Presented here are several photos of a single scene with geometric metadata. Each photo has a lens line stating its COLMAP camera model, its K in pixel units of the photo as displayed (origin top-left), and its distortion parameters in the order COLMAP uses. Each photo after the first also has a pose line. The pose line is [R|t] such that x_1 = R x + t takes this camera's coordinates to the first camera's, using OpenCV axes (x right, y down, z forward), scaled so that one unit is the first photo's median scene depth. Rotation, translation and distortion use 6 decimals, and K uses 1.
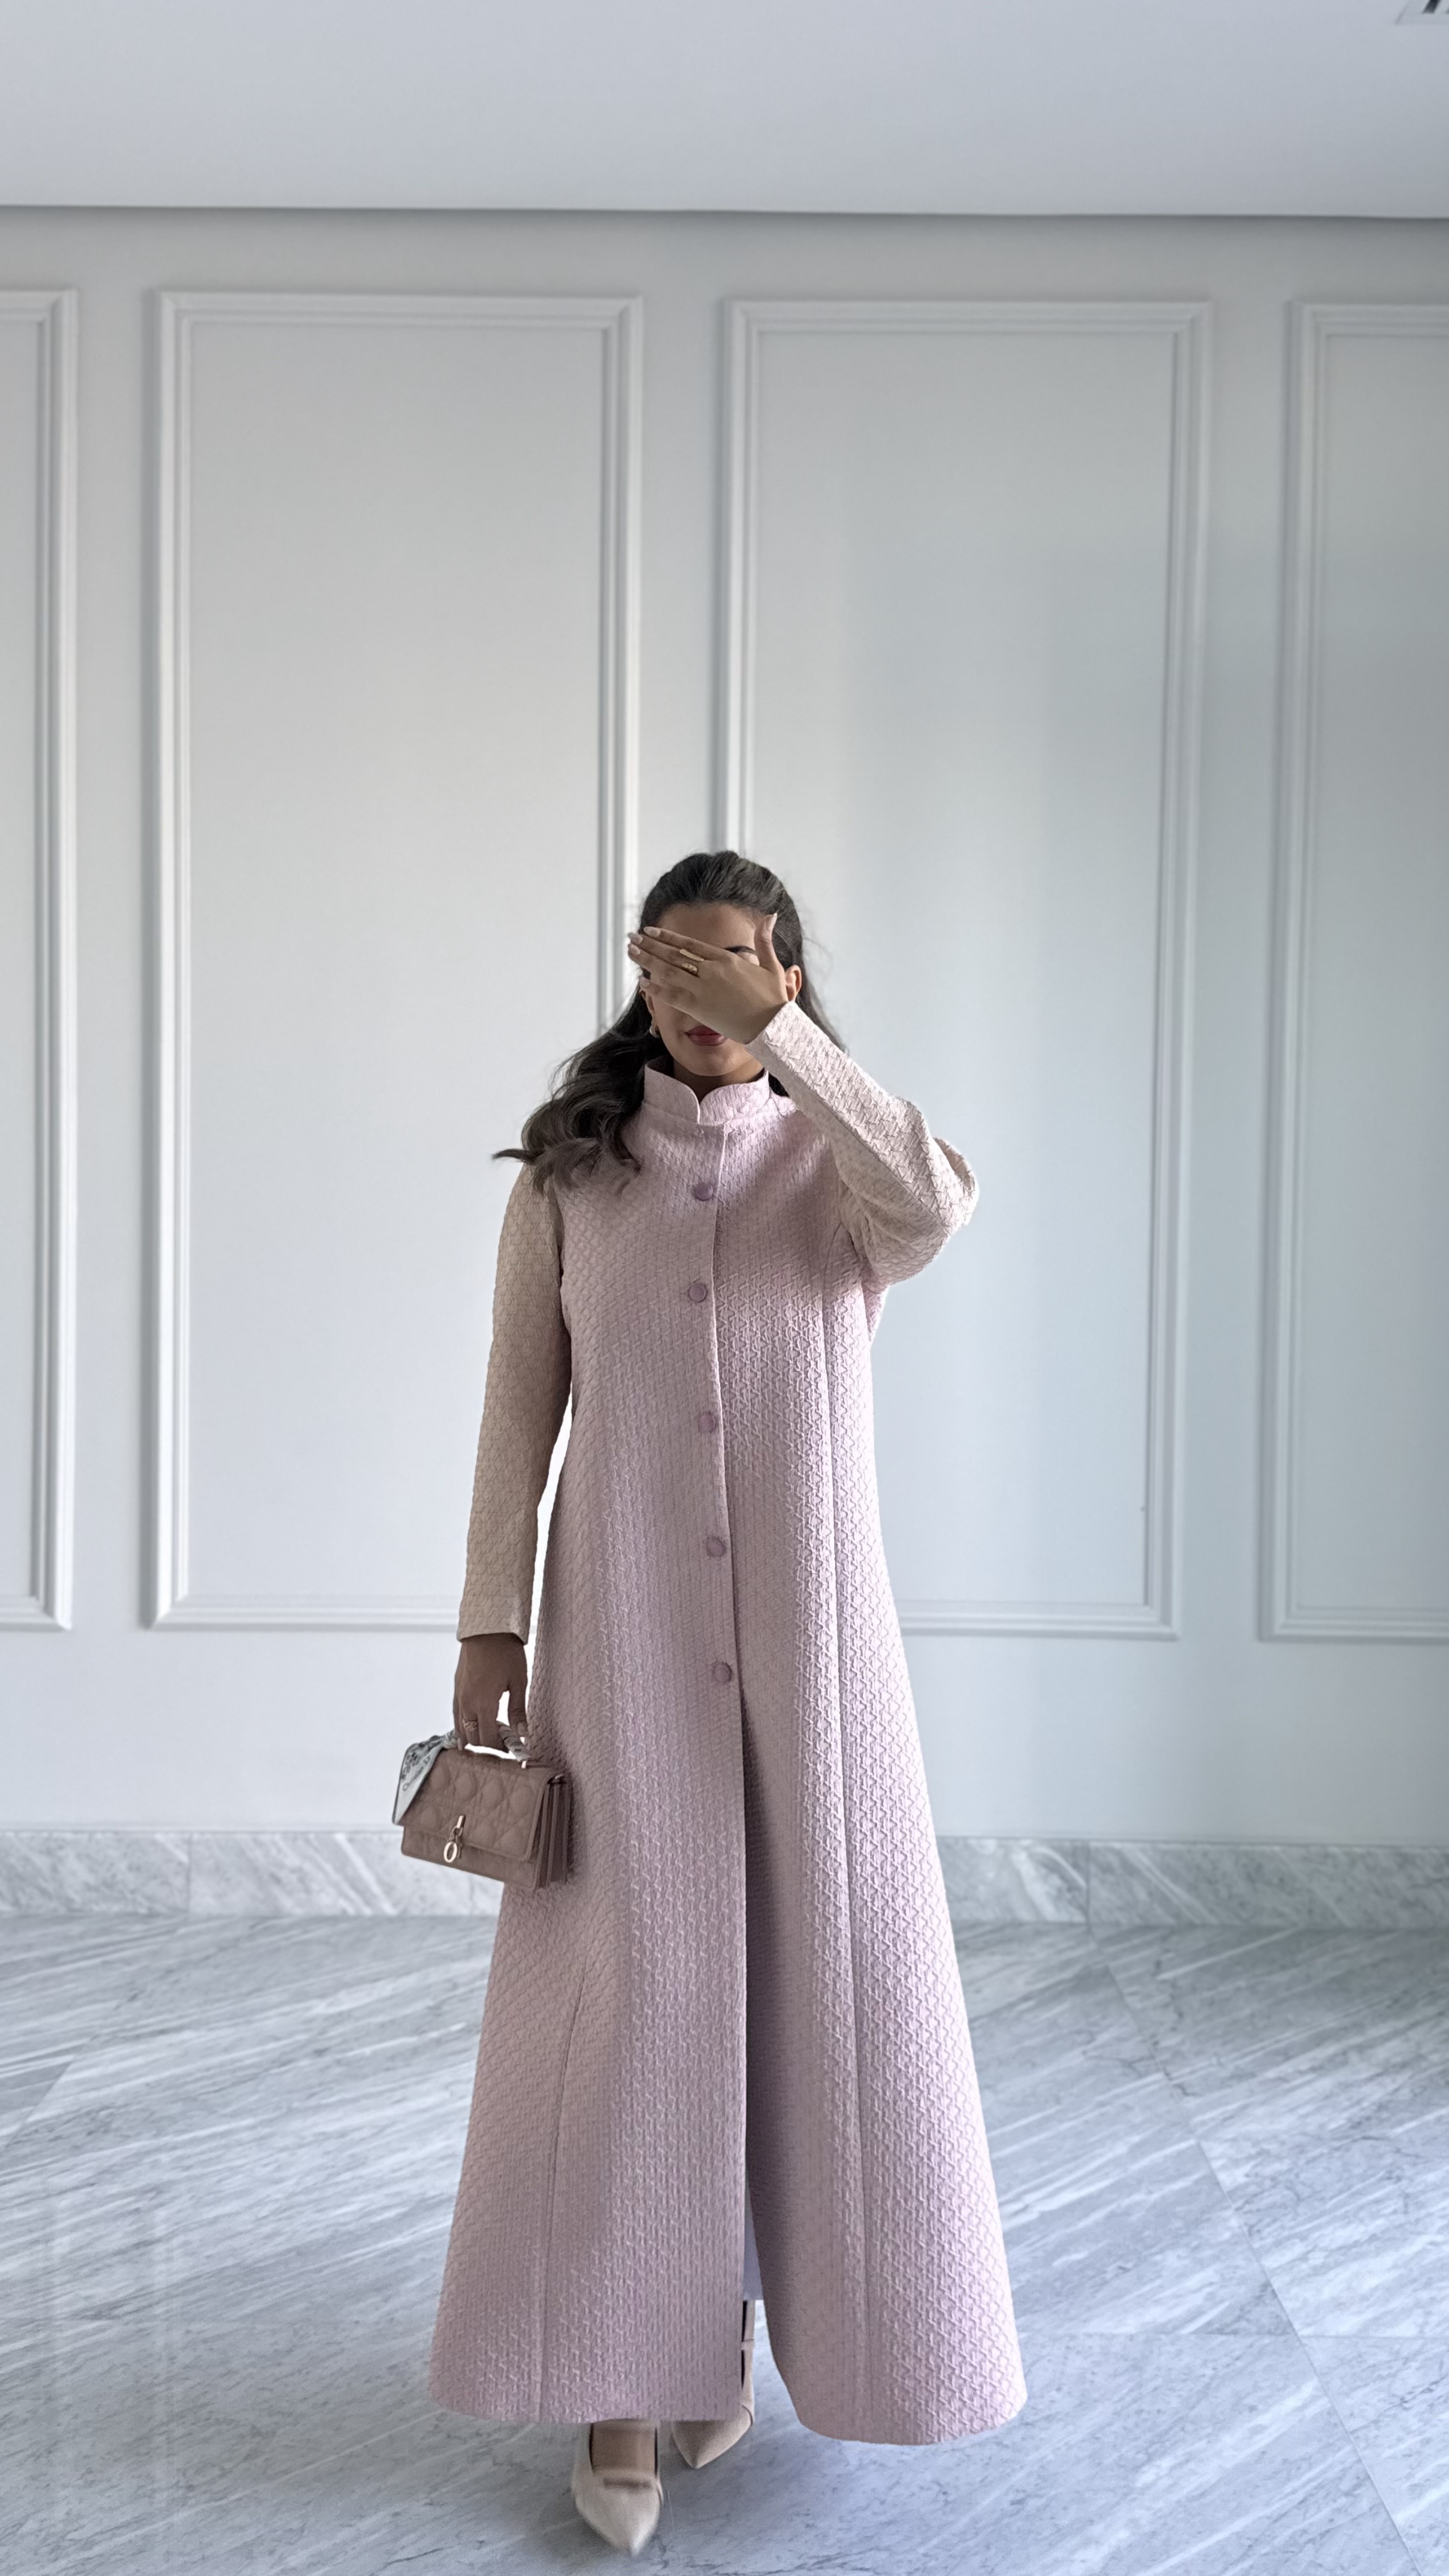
lens RADIAL K [[2084.3, 0, 718.1], [0, 2084.3, 1228.2], [0, 0, 1]] dist [0.045104, -0.025401]
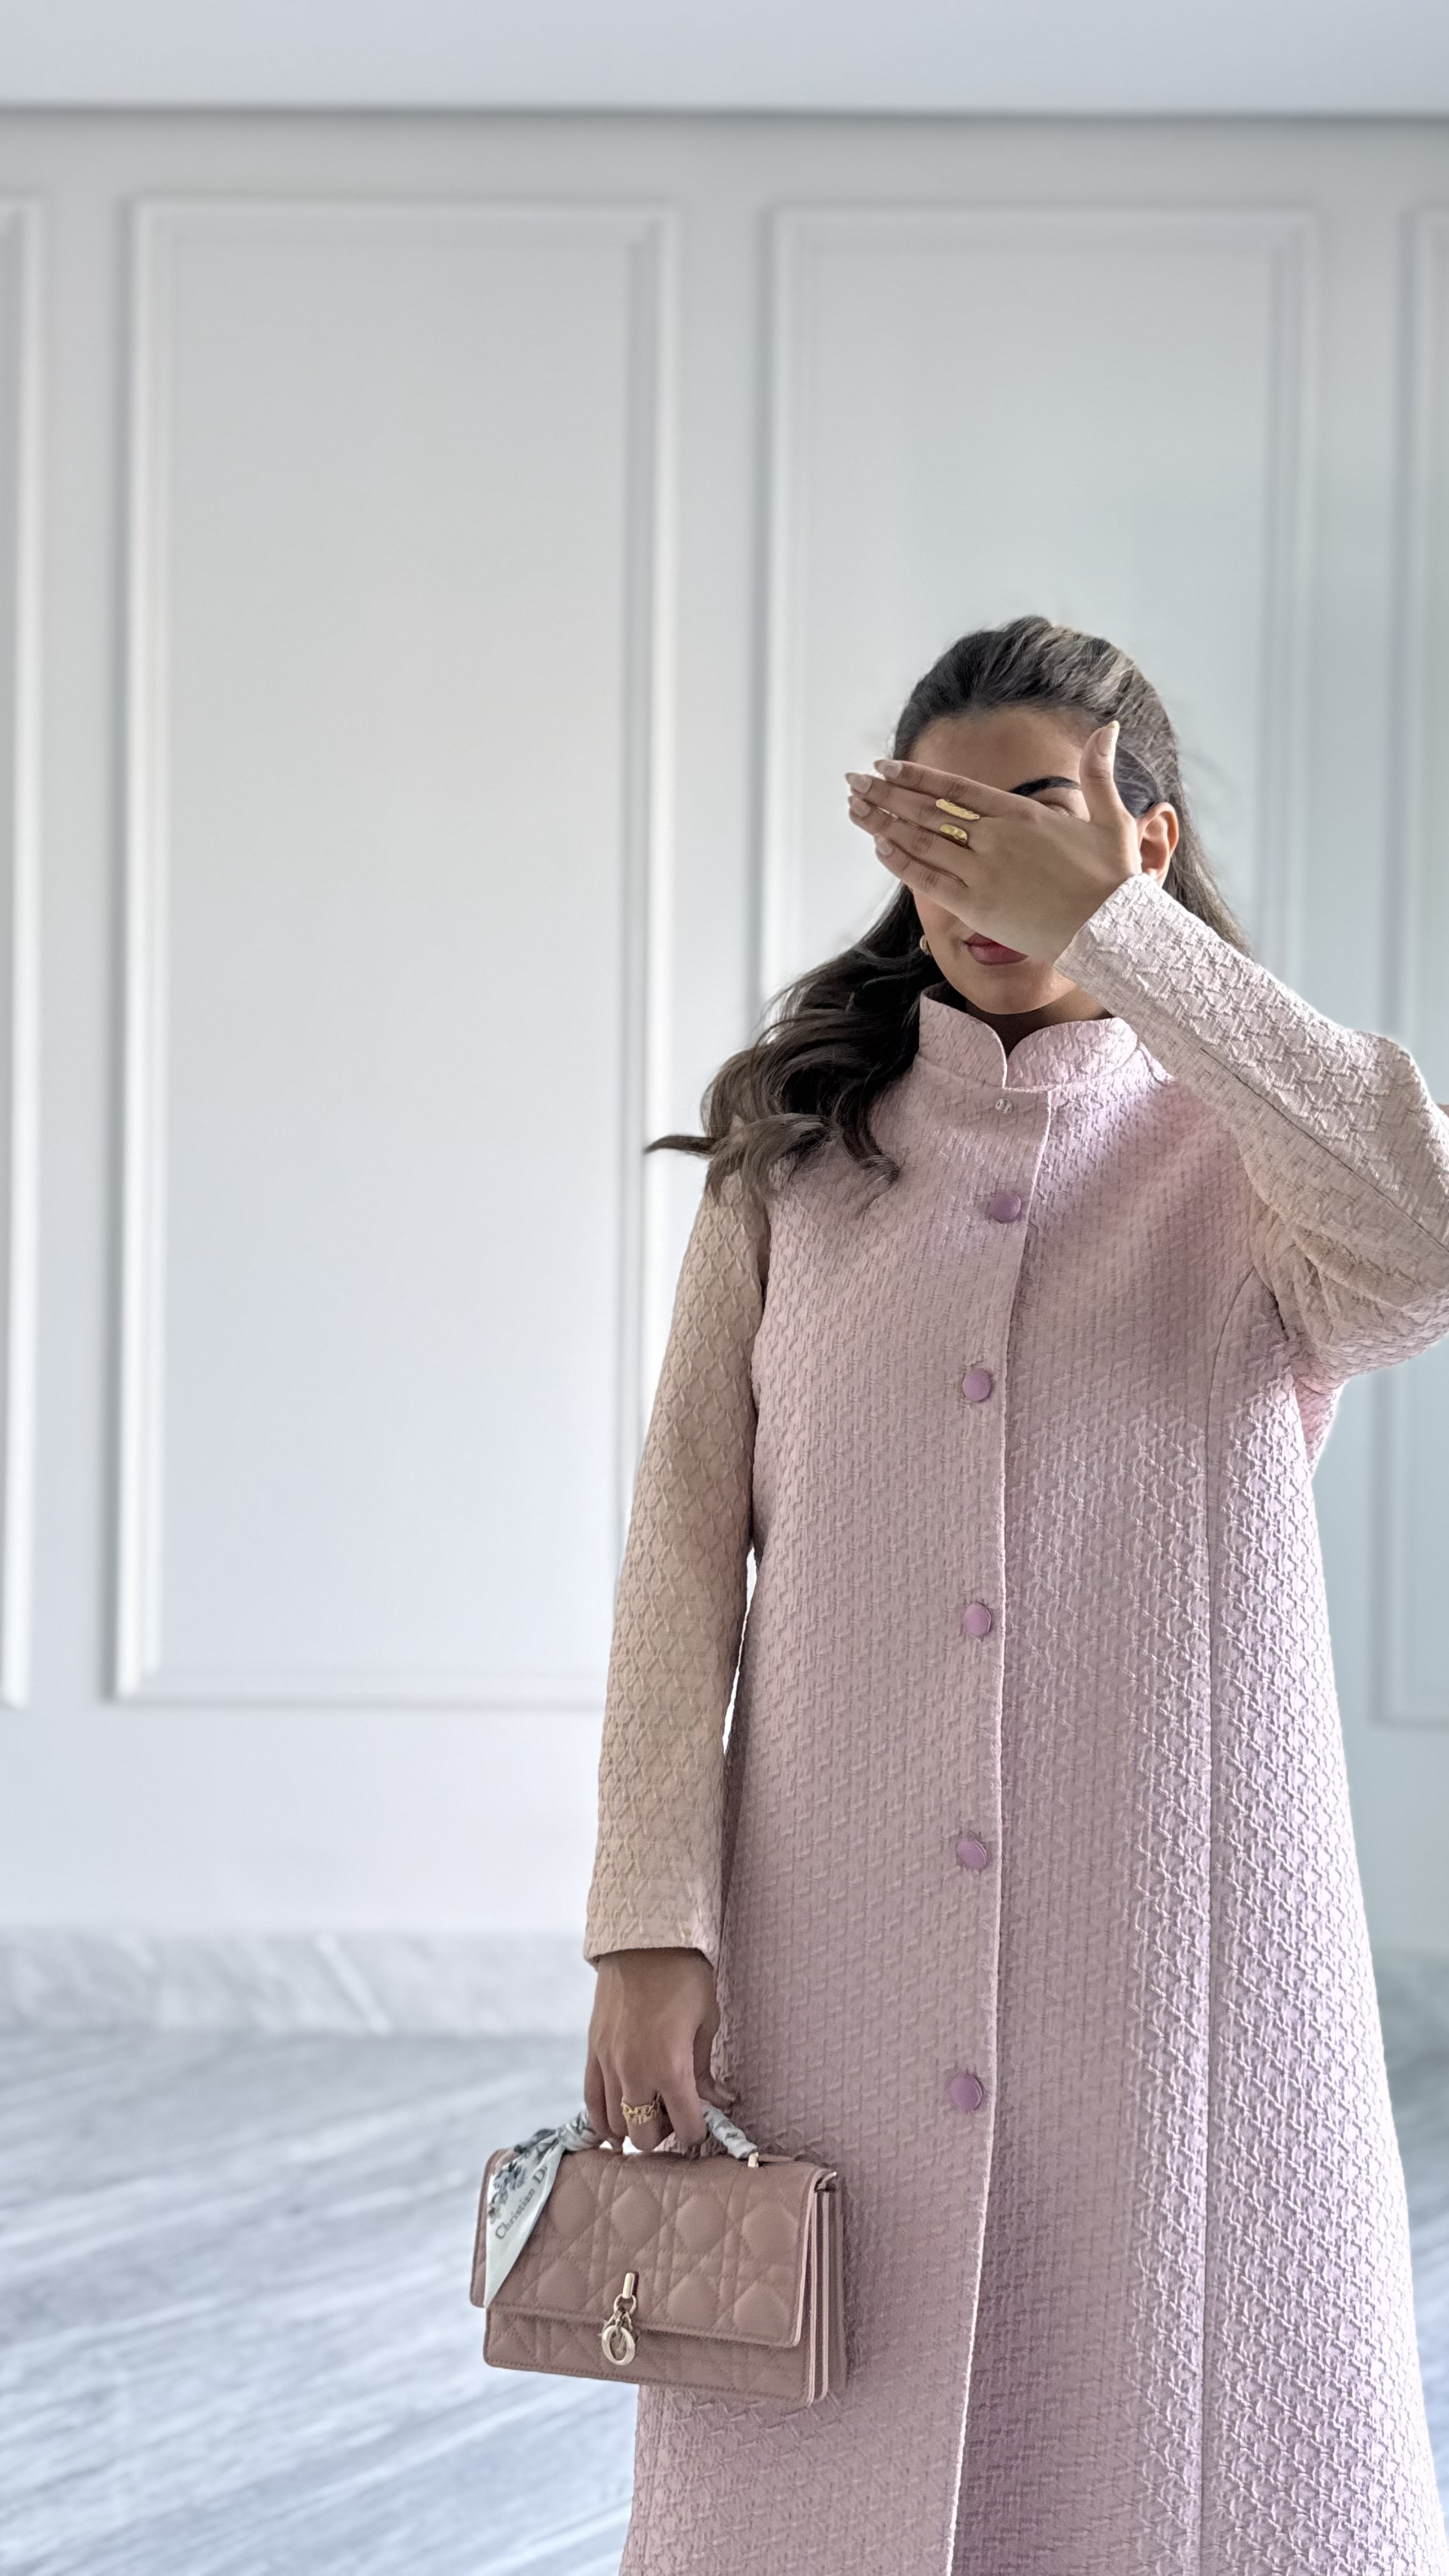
lens RADIAL K [[2084.3, 0, 766.2], [0, 2084.3, 1200.5], [0, 0, 1]] dist [0.045104, -0.025401]
pose [[0.999395, 0.026783, 0.022181, -0.025105], [-0.026061, 0.999141, -0.032228, 0.000587], [-0.023025, 0.031631, 0.999234, 0.109545]]
